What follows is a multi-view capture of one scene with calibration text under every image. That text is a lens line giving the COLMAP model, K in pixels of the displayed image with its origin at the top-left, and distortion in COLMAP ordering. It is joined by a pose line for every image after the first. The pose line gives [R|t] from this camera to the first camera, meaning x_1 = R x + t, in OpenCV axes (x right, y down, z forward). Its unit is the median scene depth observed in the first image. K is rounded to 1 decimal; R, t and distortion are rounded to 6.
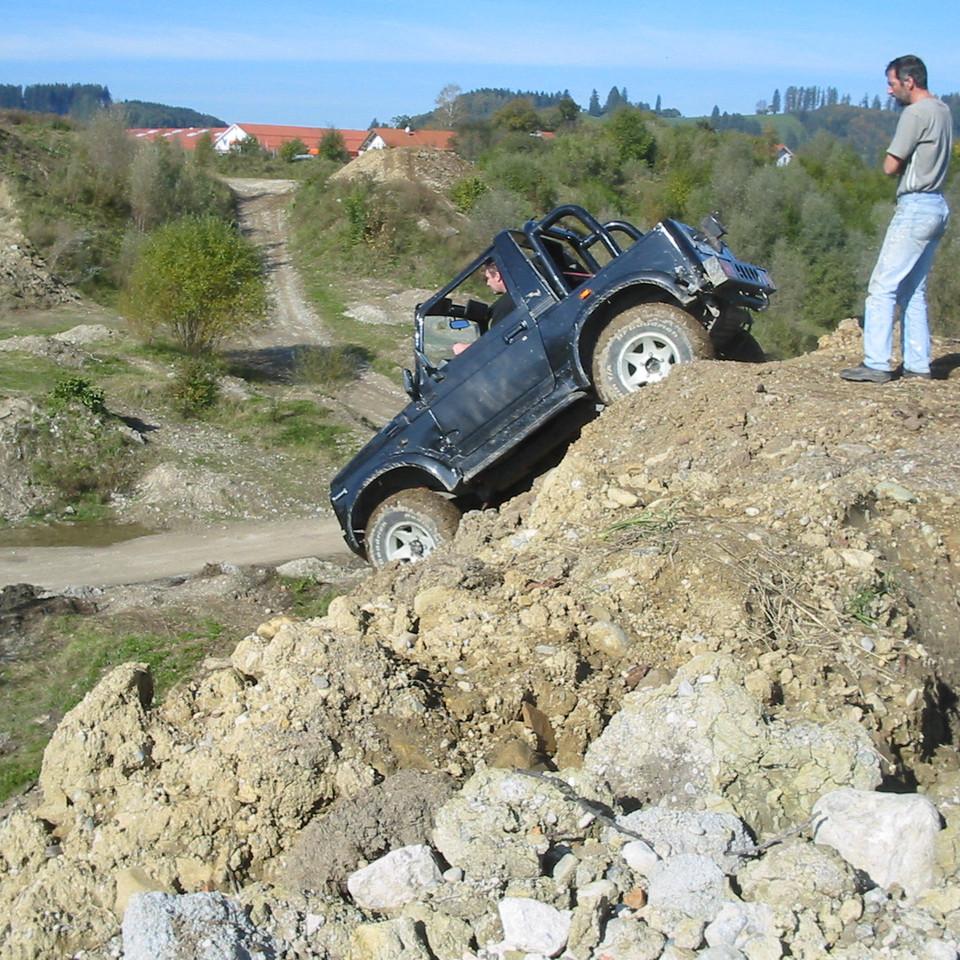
lens RADIAL K [[1506.1, 0, 464.7], [0, 1506.1, 480.4], [0, 0, 1]] dist [-0.098452, -0.093179]
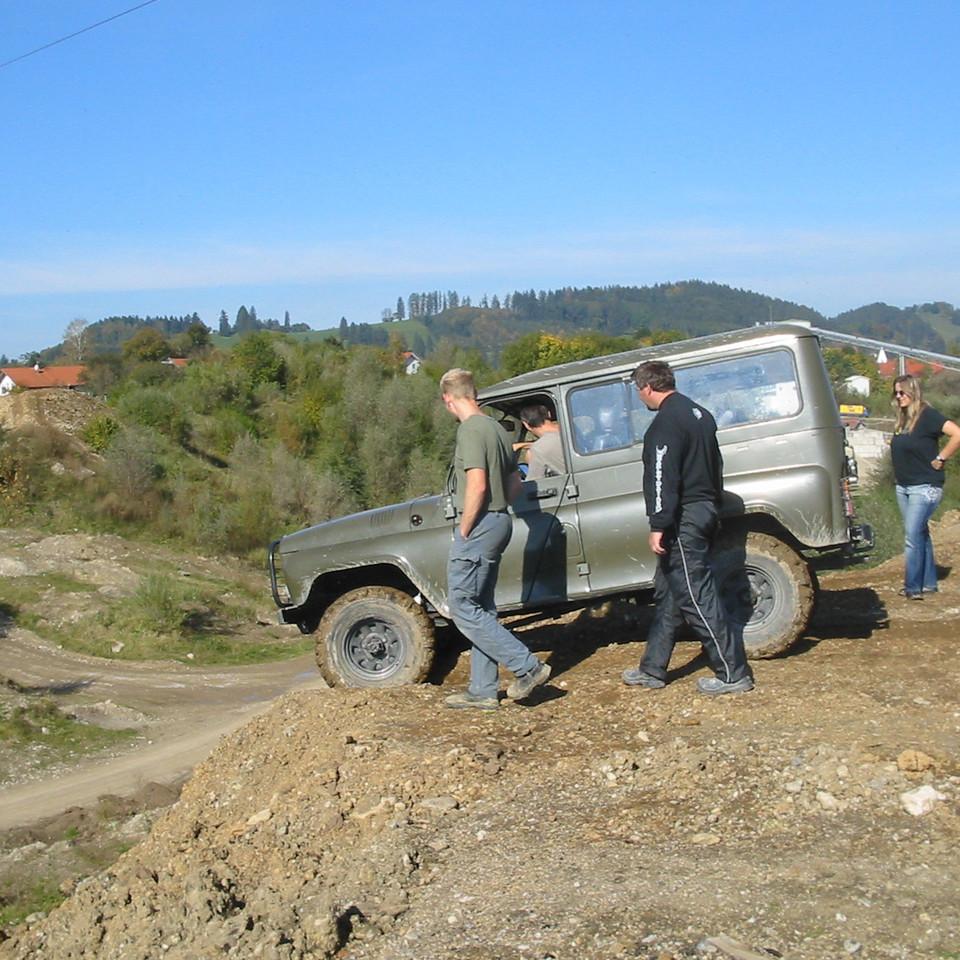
lens RADIAL K [[1506.1, 0, 464.7], [0, 1506.1, 480.4], [0, 0, 1]] dist [-0.098452, -0.093179]
pose [[0.968778, -0.089687, 0.231141, 0.007241], [0.121124, 0.984659, -0.125601, -0.013989], [-0.216330, 0.149676, 0.964779, -0.006126]]
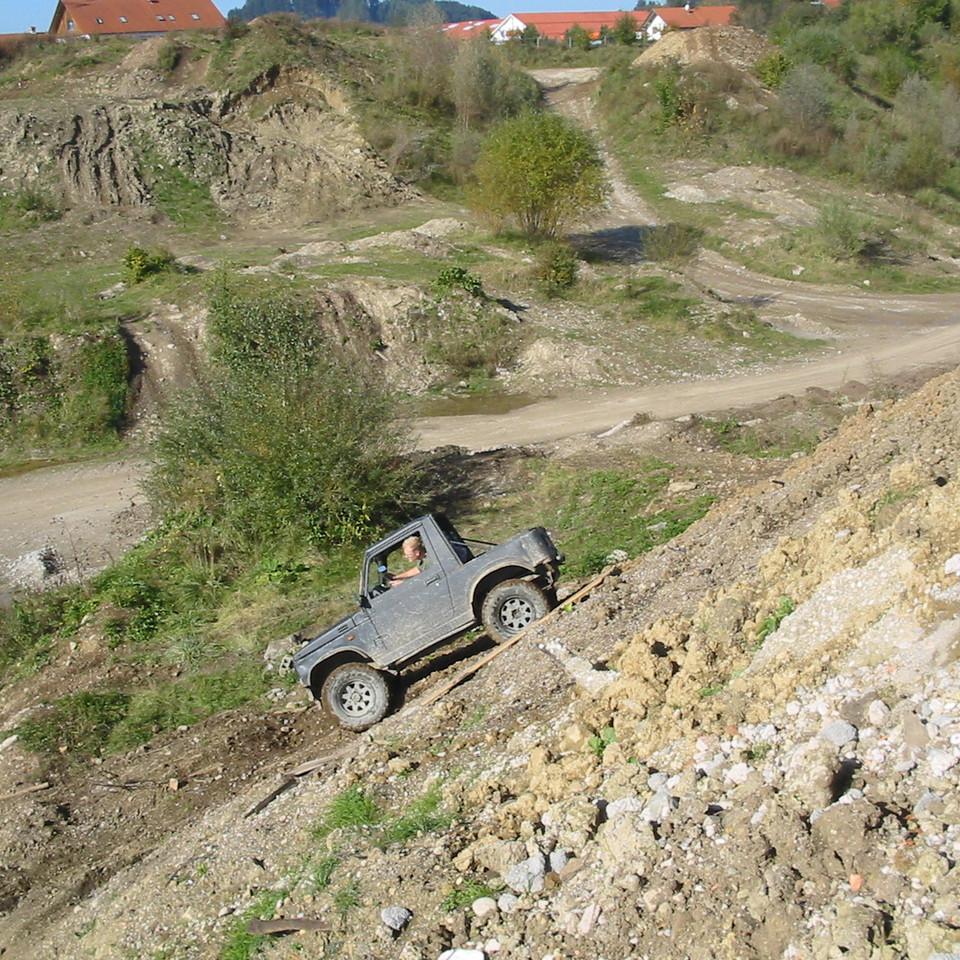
lens RADIAL K [[1505.4, 0, 465.0], [0, 1505.4, 479.3], [0, 0, 1]] dist [-0.107577, -0.028470]
pose [[0.981924, -0.031528, -0.186630, -0.047492], [0.045408, 0.996473, 0.070573, 0.009838], [0.183747, -0.077771, 0.979892, -0.092599]]
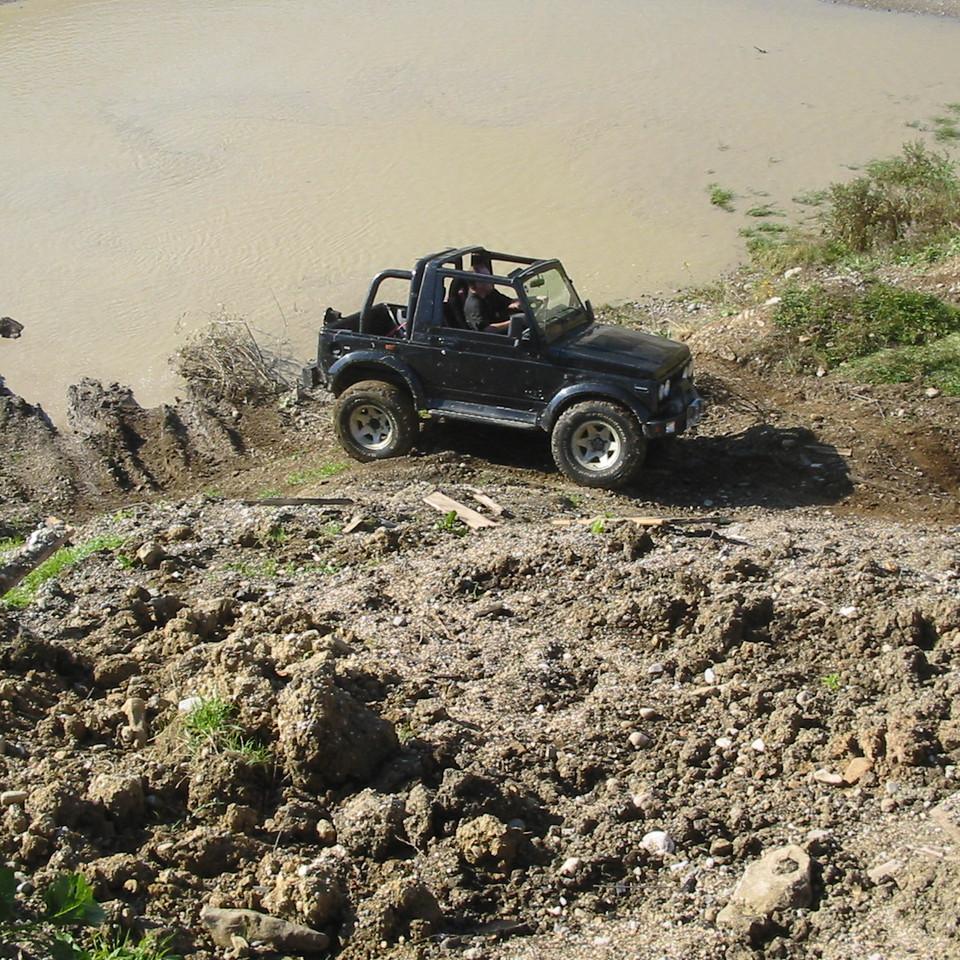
lens RADIAL K [[1505.4, 0, 465.0], [0, 1505.4, 479.3], [0, 0, 1]] dist [-0.107577, -0.028470]
pose [[0.225240, 0.528451, -0.818540, 0.036491], [-0.124762, 0.848855, 0.513691, -0.027603], [0.966282, -0.013581, 0.257126, 0.098148]]
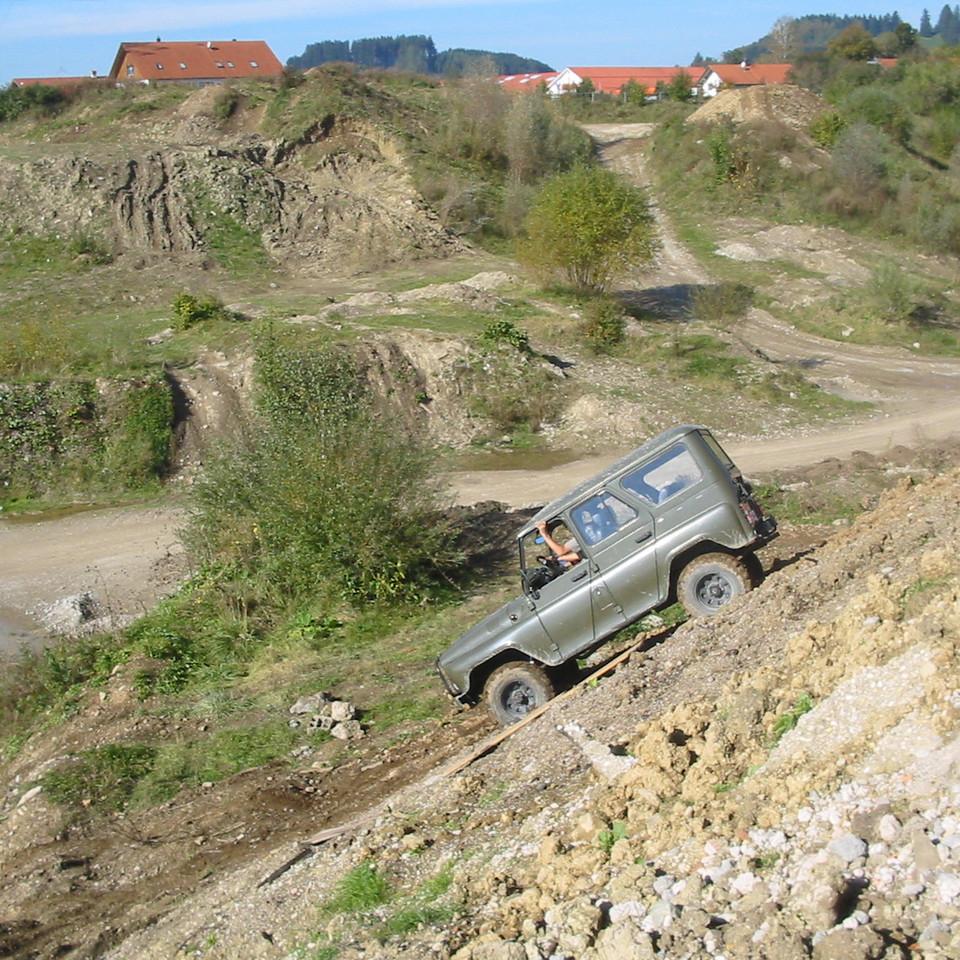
lens RADIAL K [[1506.1, 0, 464.7], [0, 1506.1, 480.4], [0, 0, 1]] dist [-0.098452, -0.093179]
pose [[0.976245, -0.012055, -0.216335, -0.045003], [0.020638, 0.999085, 0.037461, 0.006947], [0.215685, -0.041035, 0.975600, -0.089040]]
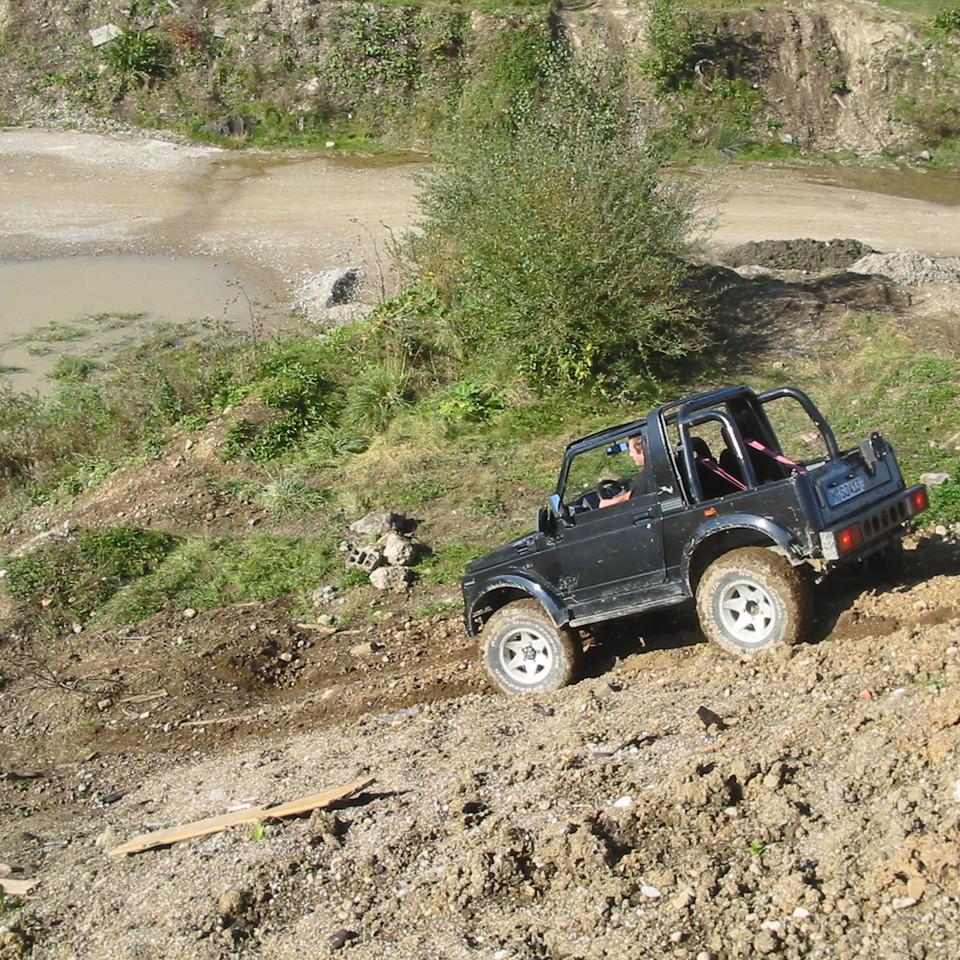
lens RADIAL K [[1505.4, 0, 465.0], [0, 1505.4, 479.3], [0, 0, 1]] dist [-0.107577, -0.028470]
pose [[0.831889, 0.259266, -0.490655, 0.002066], [-0.116048, 0.945881, 0.303055, -0.030644], [0.542673, -0.195169, 0.816955, 0.044115]]
